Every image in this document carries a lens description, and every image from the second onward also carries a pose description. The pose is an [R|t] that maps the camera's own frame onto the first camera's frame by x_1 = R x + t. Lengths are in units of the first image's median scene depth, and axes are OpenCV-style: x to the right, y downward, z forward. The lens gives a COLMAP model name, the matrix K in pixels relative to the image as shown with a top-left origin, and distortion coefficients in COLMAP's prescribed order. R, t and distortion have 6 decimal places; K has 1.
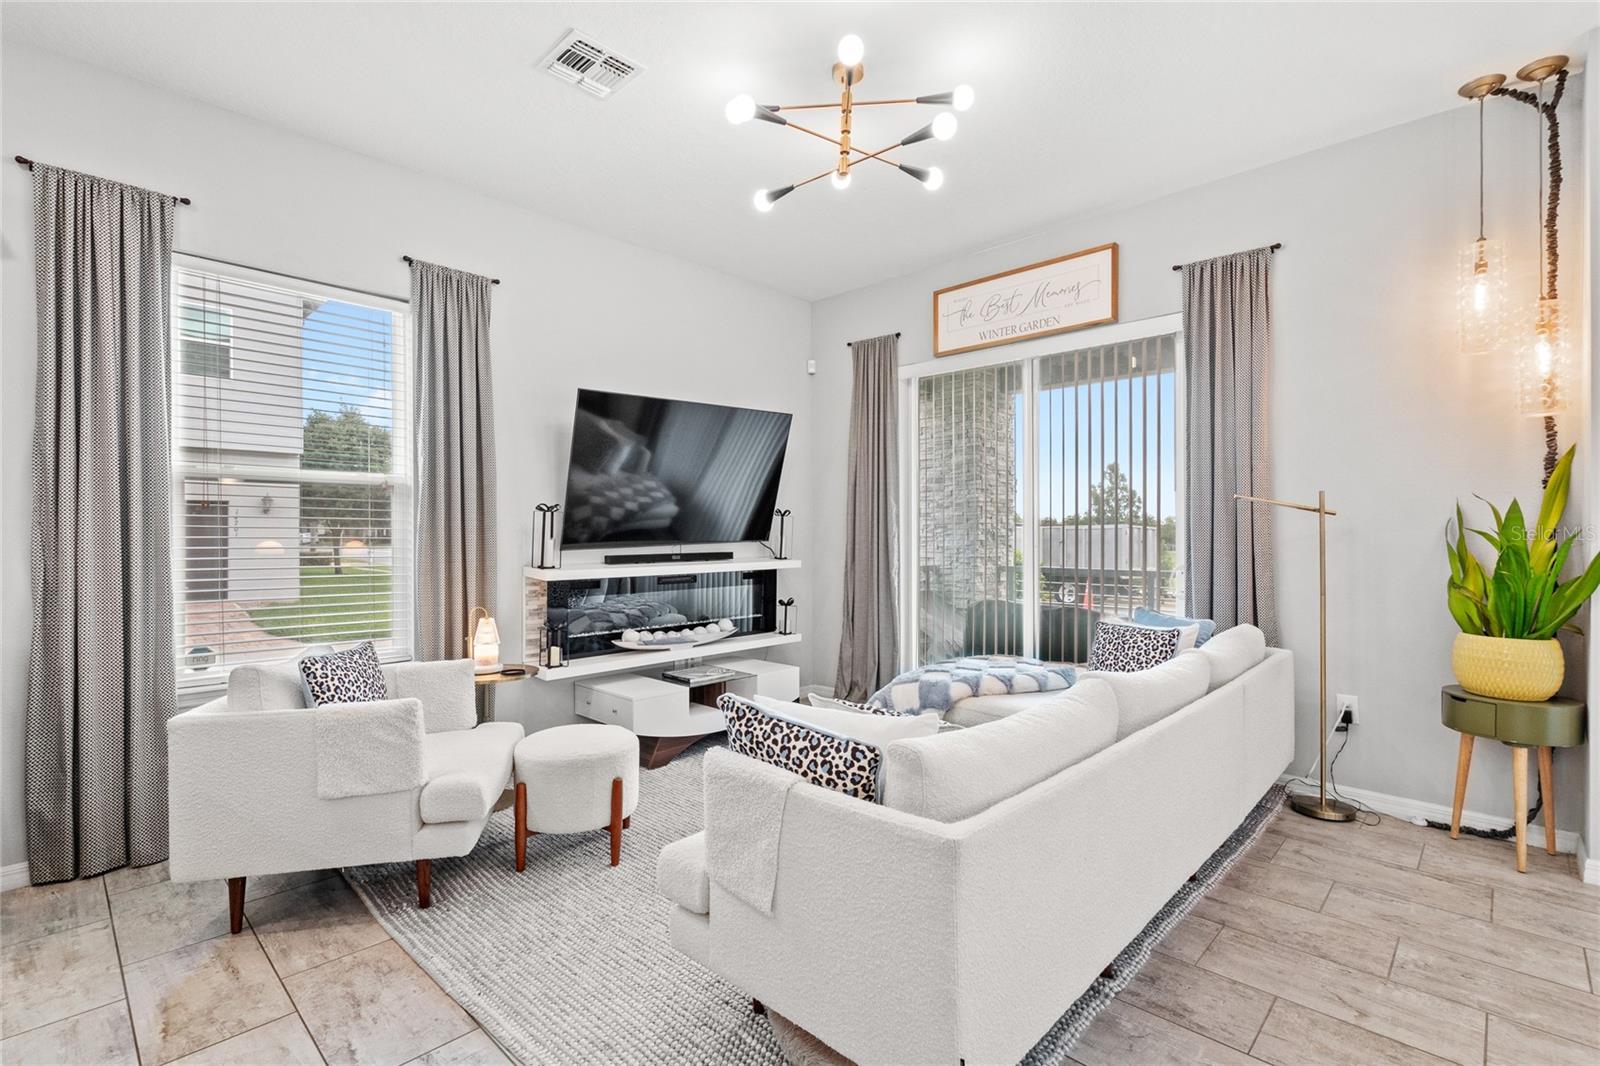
lens RADIAL K [[731.9, 0, 790.8], [0, 731.9, 532.8], [0, 0, 1]] dist [0.006594, -0.003831]
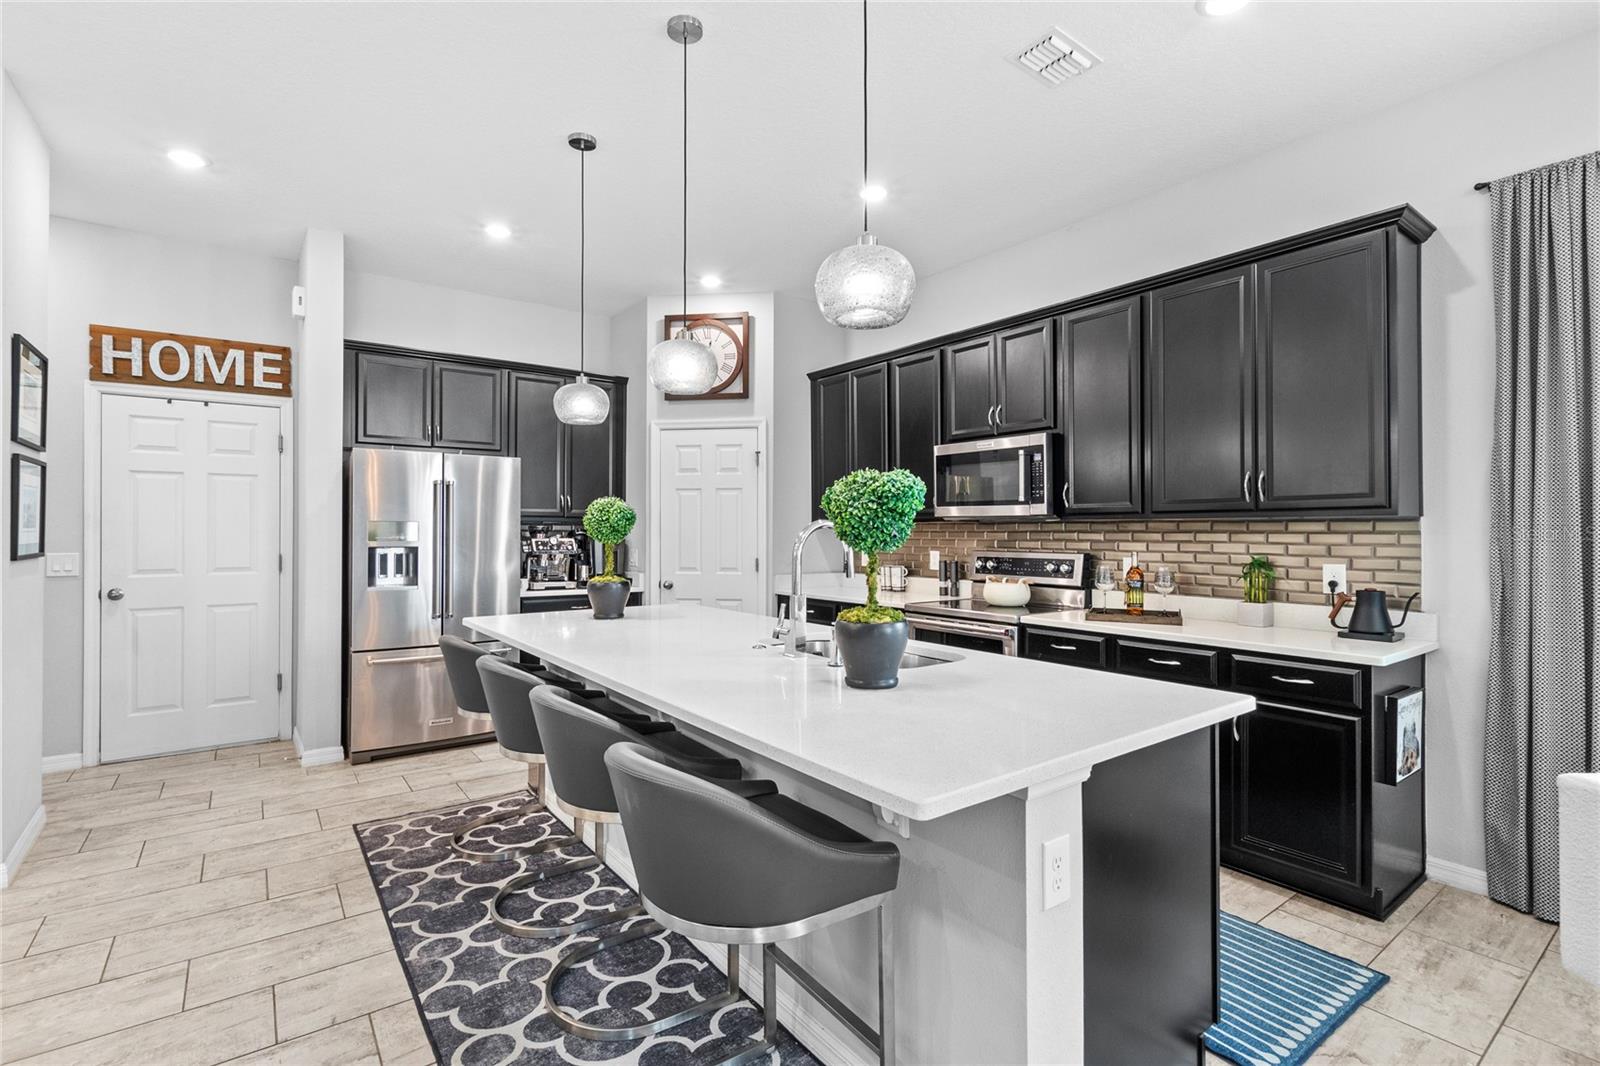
lens RADIAL K [[731.9, 0, 797.4], [0, 731.9, 526.5], [0, 0, 1]] dist [0.006594, -0.003831]
pose [[-0.153362, -0.005330, -0.988156, 0.090710], [-0.002719, 0.999984, -0.004972, -0.018584], [0.988166, 0.001924, -0.153374, 0.170782]]
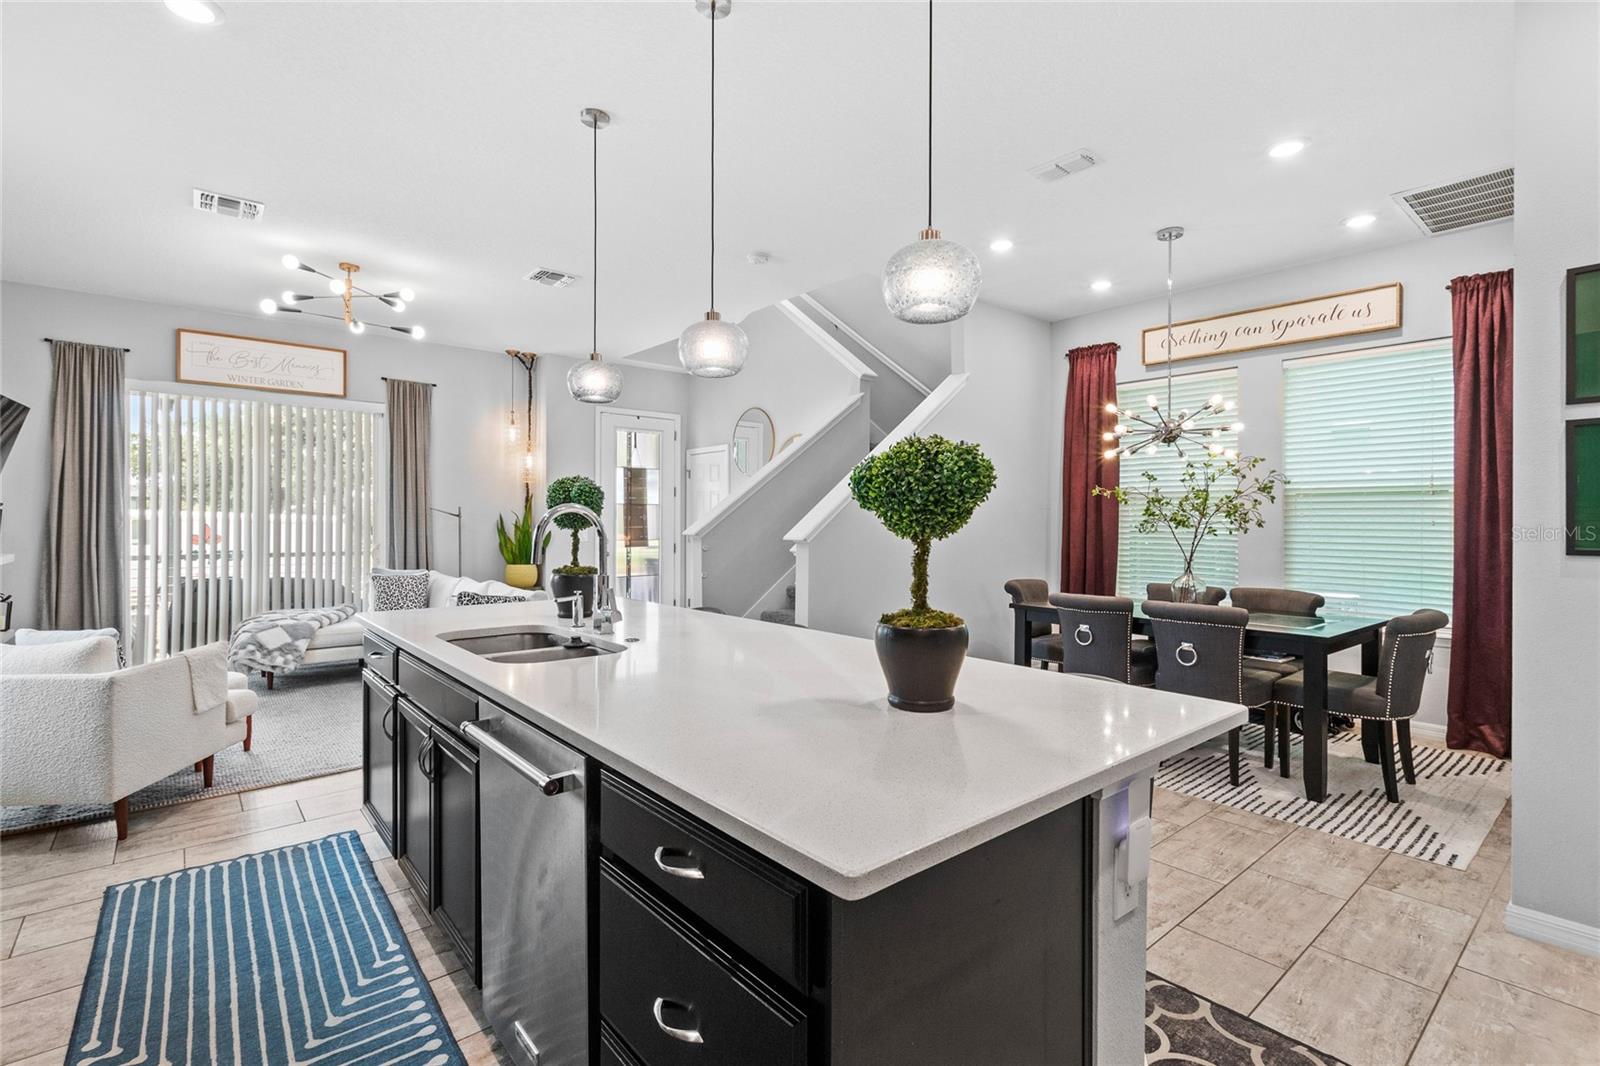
lens RADIAL K [[731.9, 0, 793.9], [0, 731.9, 524.2], [0, 0, 1]] dist [0.006594, -0.003831]
pose [[0.099763, -0.000439, 0.995011, -1.344342], [-0.001891, 0.999998, 0.000630, -0.008257], [-0.995009, -0.001944, 0.099762, -0.210947]]
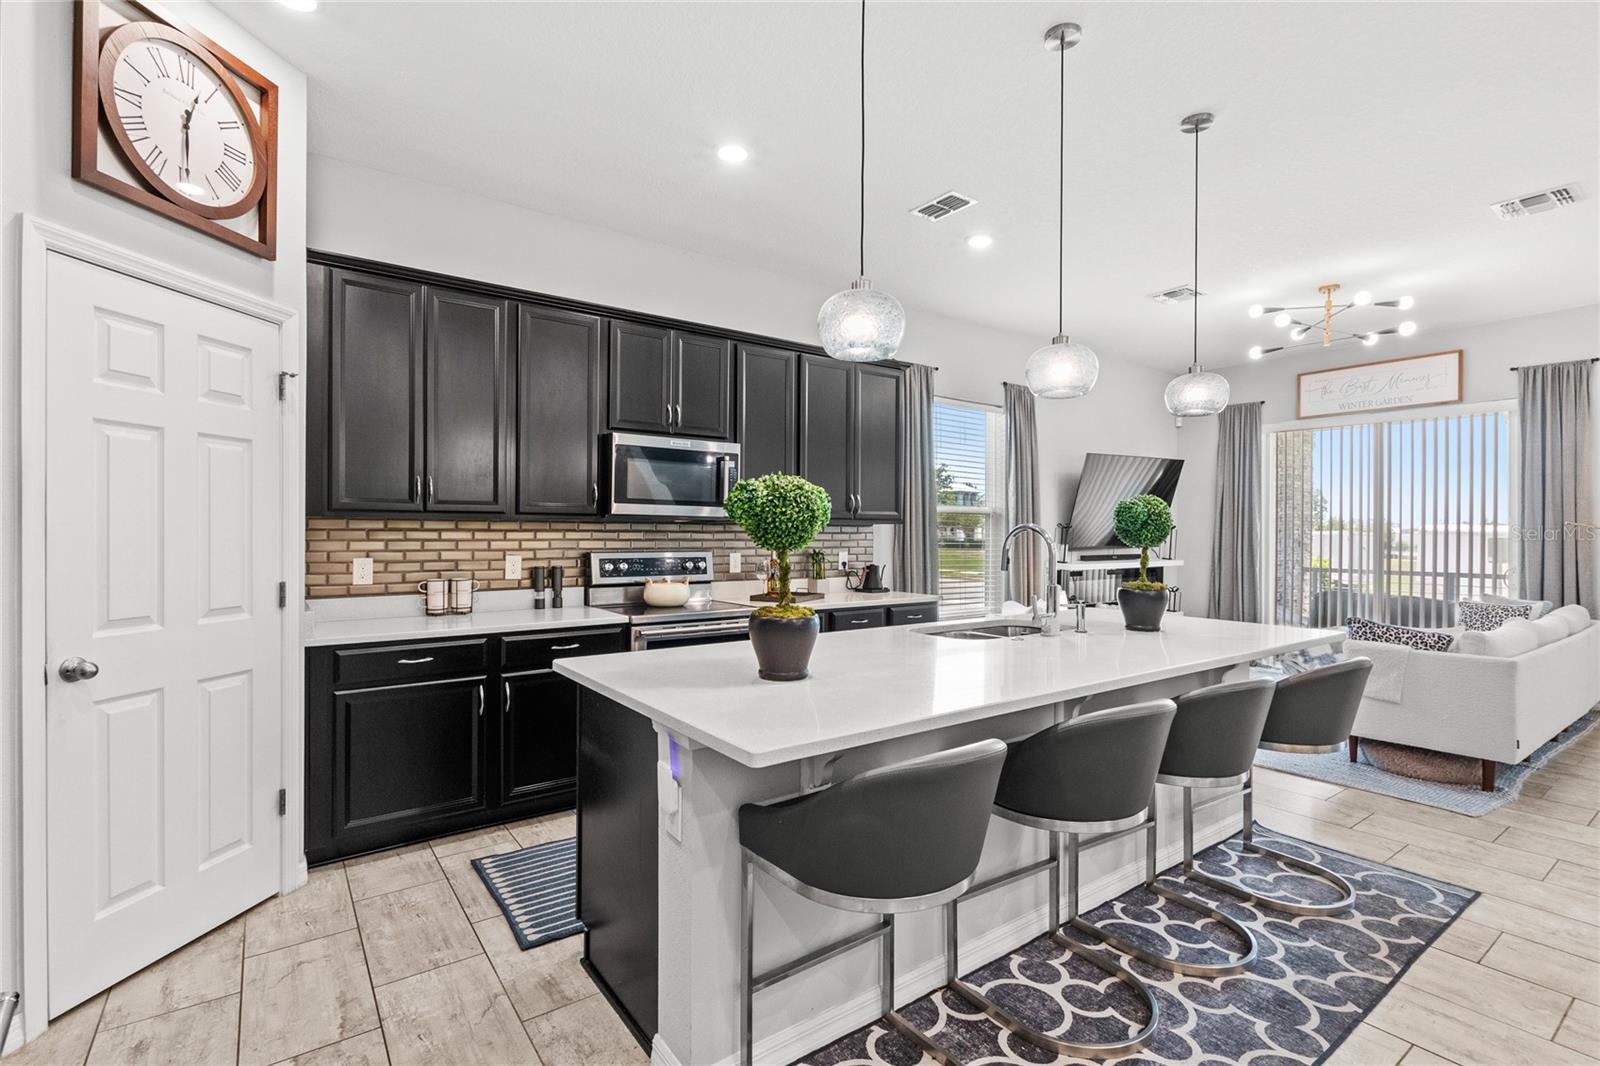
lens RADIAL K [[731.9, 0, 791.6], [0, 731.9, 532.4], [0, 0, 1]] dist [0.006594, -0.003831]
pose [[0.984687, 0.006725, -0.174204, -0.770463], [-0.007110, 0.999973, -0.001586, -0.015186], [0.174189, 0.002800, 0.984708, -0.853249]]
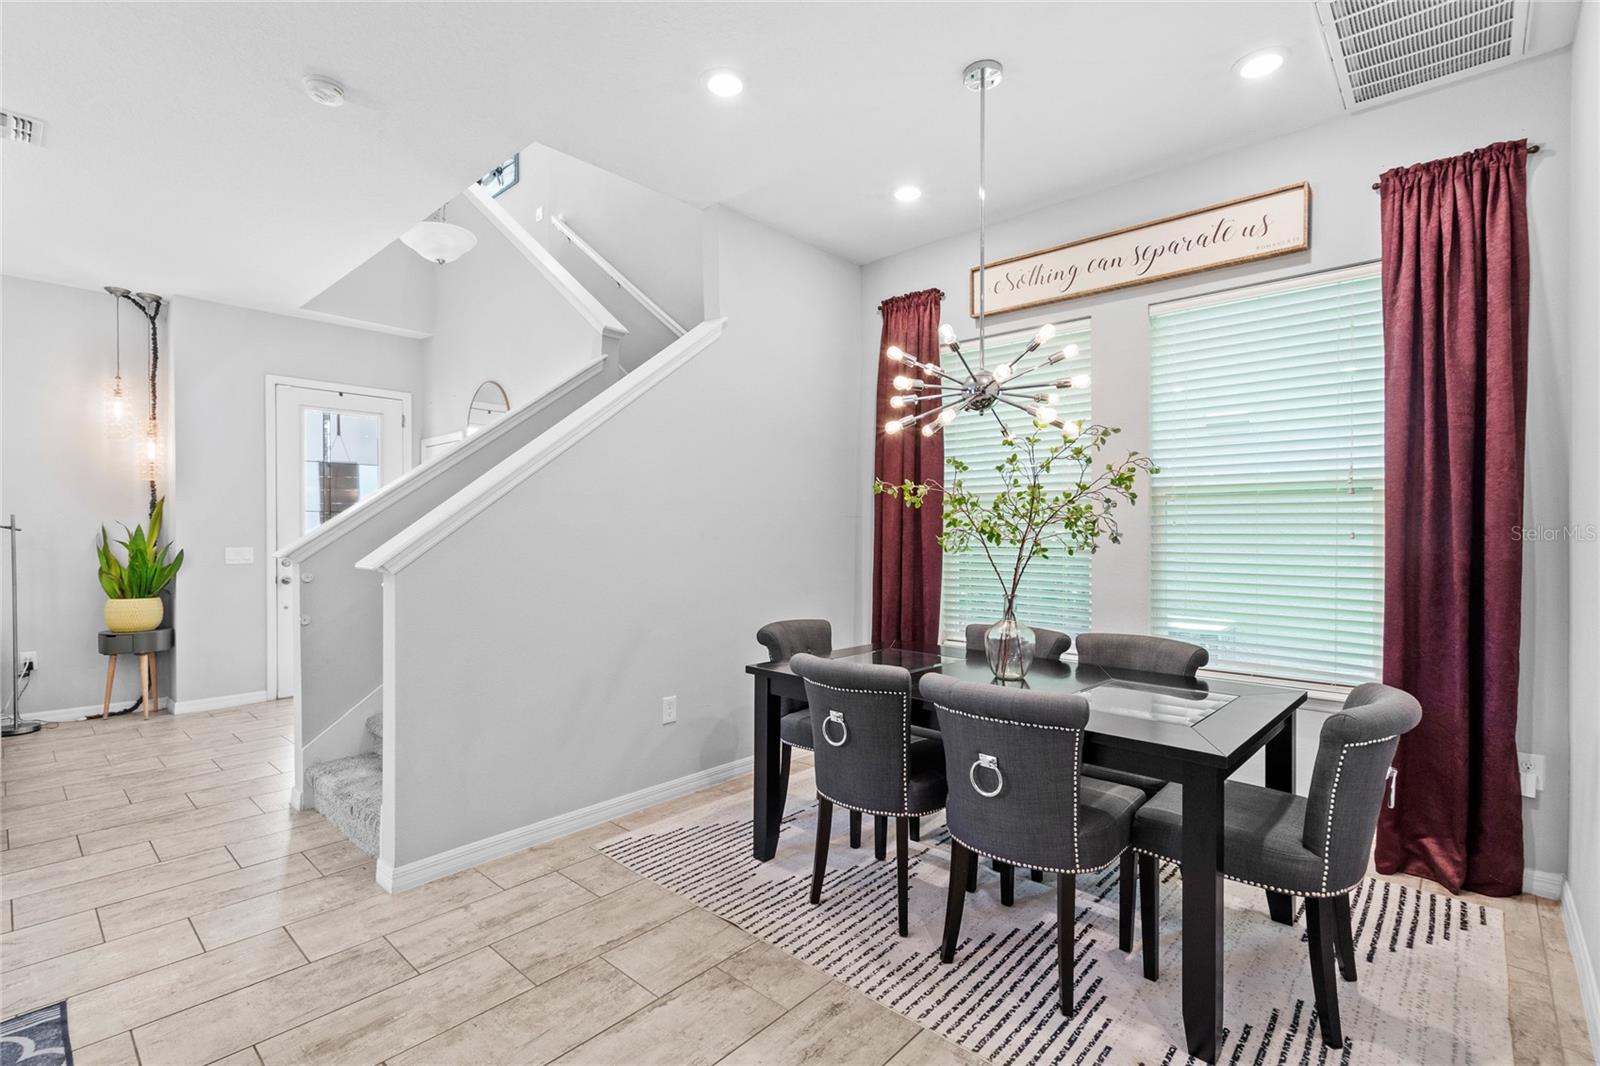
lens RADIAL K [[731.9, 0, 794.4], [0, 731.9, 541.6], [0, 0, 1]] dist [0.006594, -0.003831]
pose [[-0.033085, -0.007291, 0.999426, -0.789210], [0.001272, 0.999972, 0.007337, -0.011670], [-0.999452, 0.001514, -0.033075, -0.510259]]
